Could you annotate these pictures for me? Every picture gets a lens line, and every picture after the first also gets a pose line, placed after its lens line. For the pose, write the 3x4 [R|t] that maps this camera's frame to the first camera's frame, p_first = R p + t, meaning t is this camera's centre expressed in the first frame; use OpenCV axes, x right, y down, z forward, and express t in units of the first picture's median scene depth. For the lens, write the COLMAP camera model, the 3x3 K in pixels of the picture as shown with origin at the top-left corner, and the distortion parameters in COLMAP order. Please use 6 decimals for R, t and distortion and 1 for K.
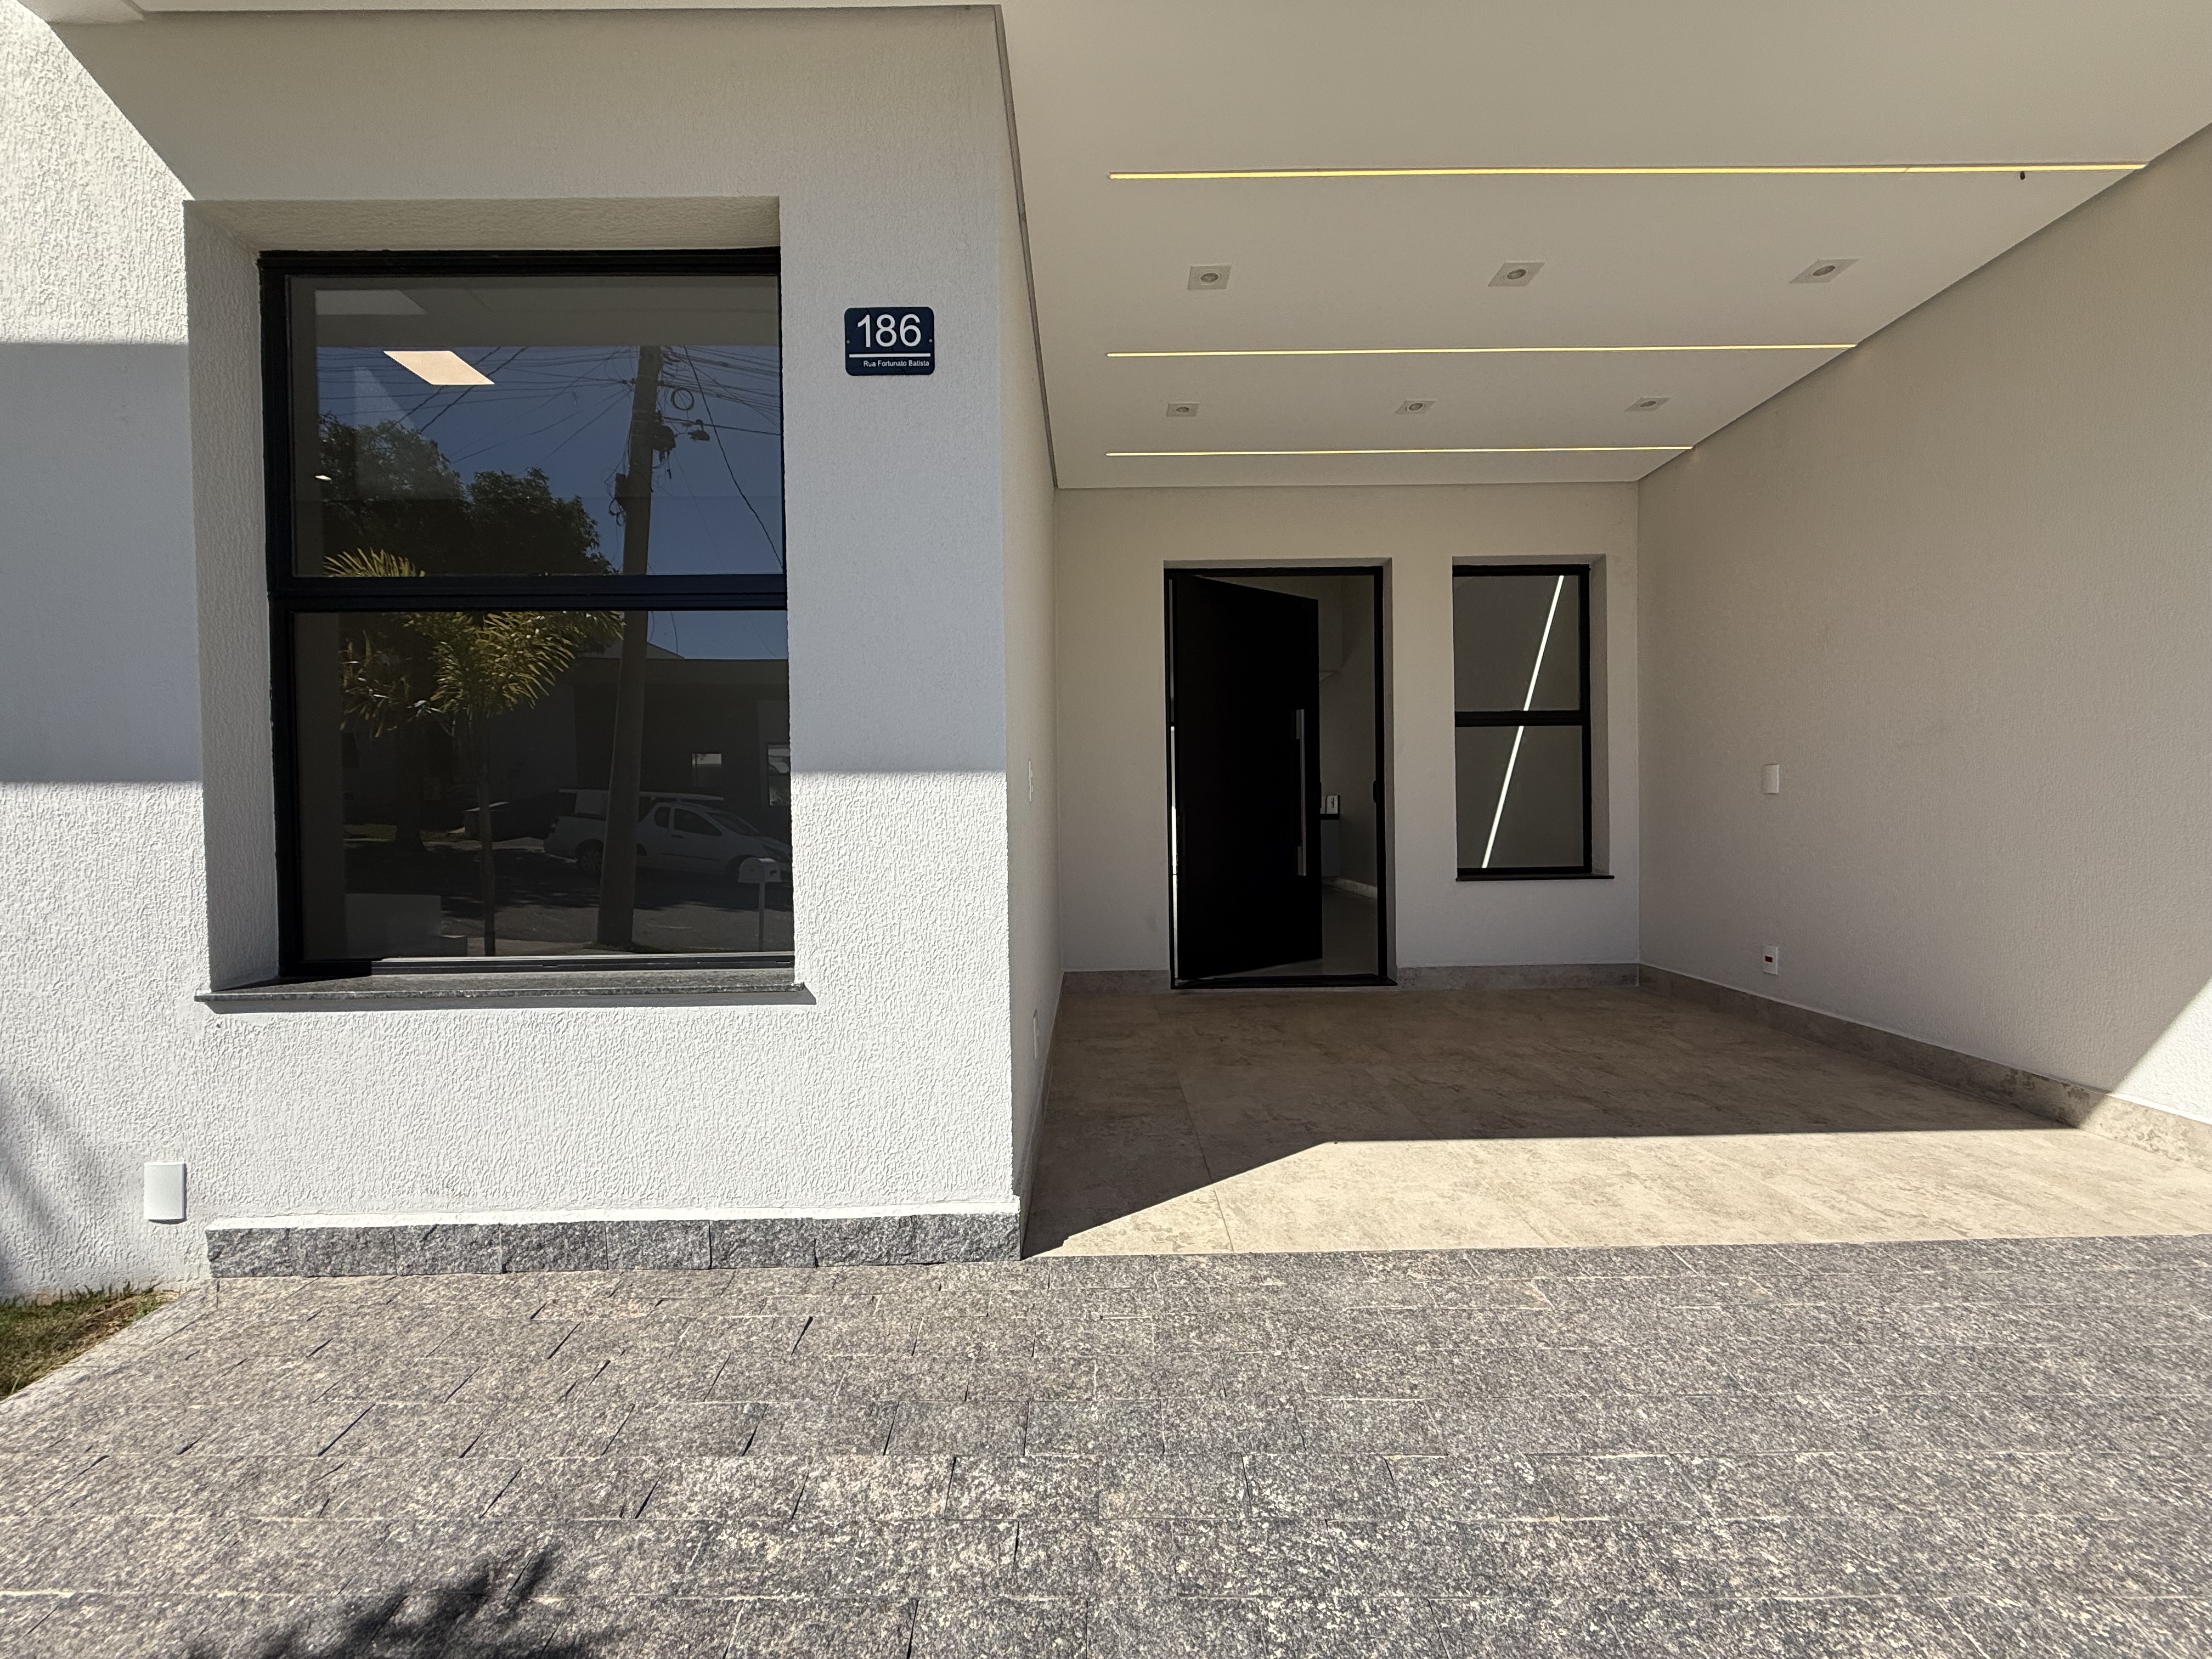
lens RADIAL K [[875.3, 0, 1107.4], [0, 875.3, 831.9], [0, 0, 1]] dist [0.001036, 0.000393]
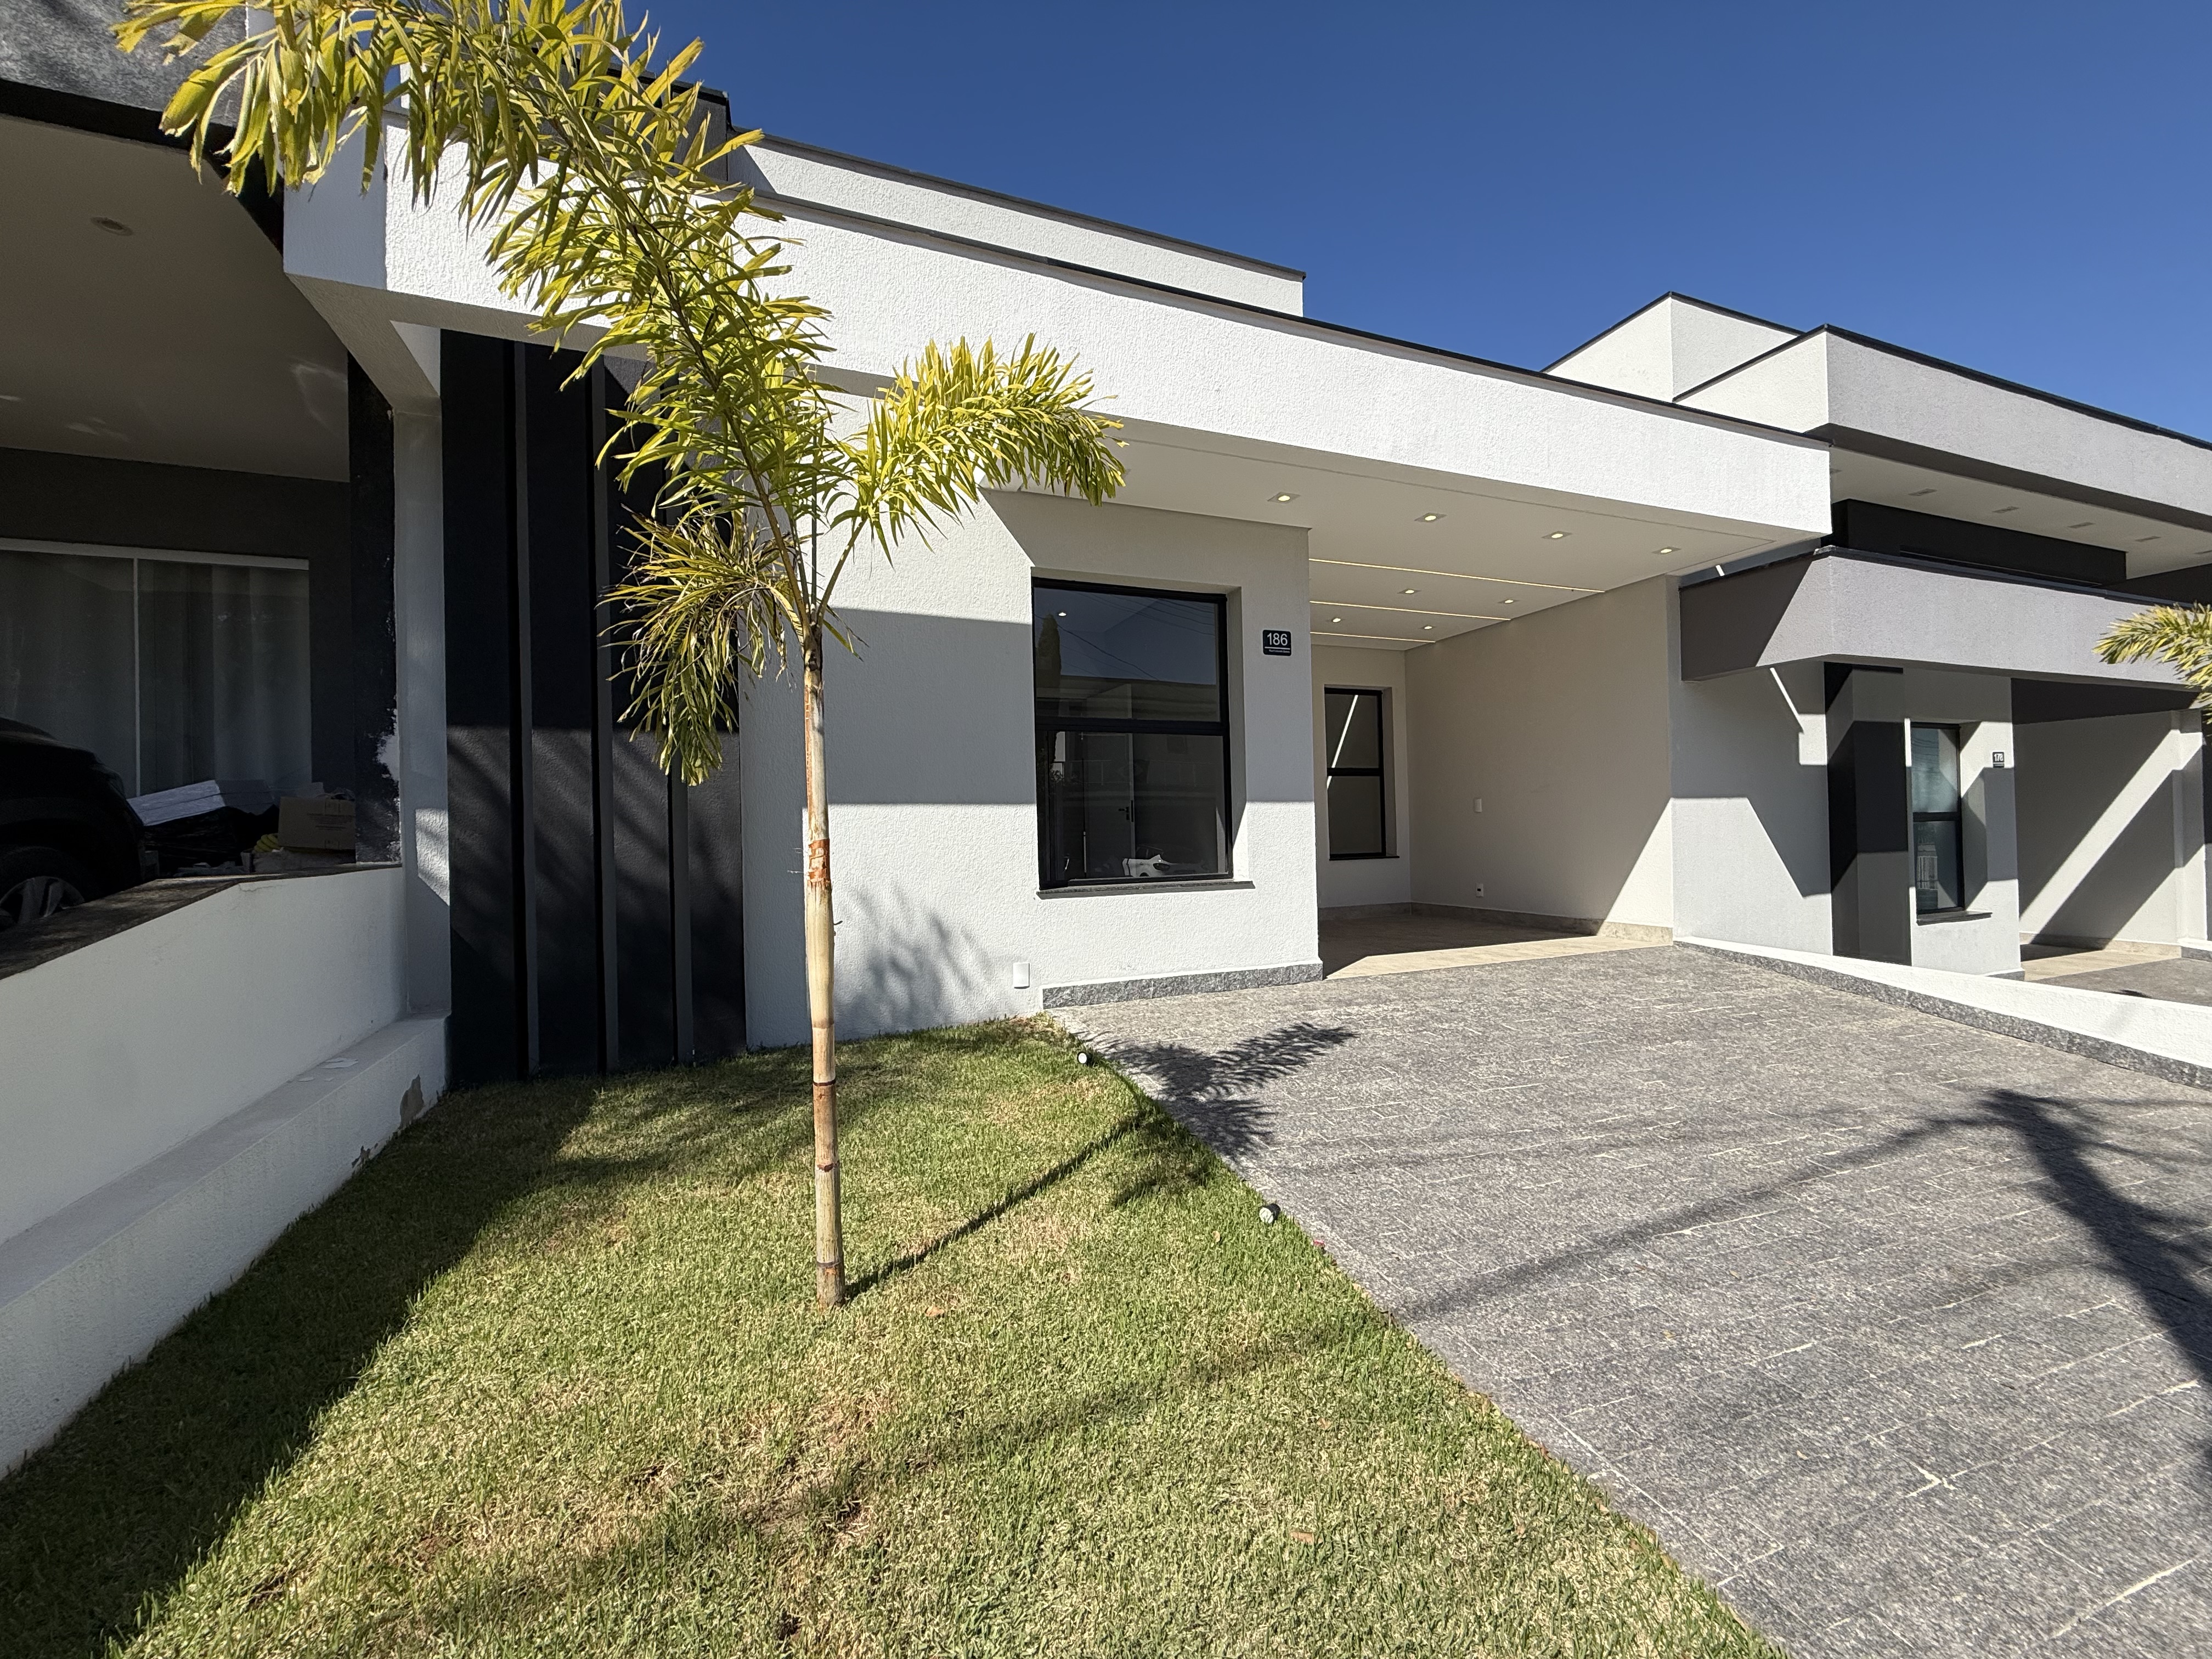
lens RADIAL K [[875.3, 0, 1105.6], [0, 875.3, 822.6], [0, 0, 1]] dist [0.001036, 0.000393]
pose [[0.930975, -0.002574, 0.365074, -1.687431], [0.016762, 0.999222, -0.035698, 0.084899], [-0.364698, 0.039353, 0.930294, -1.276842]]
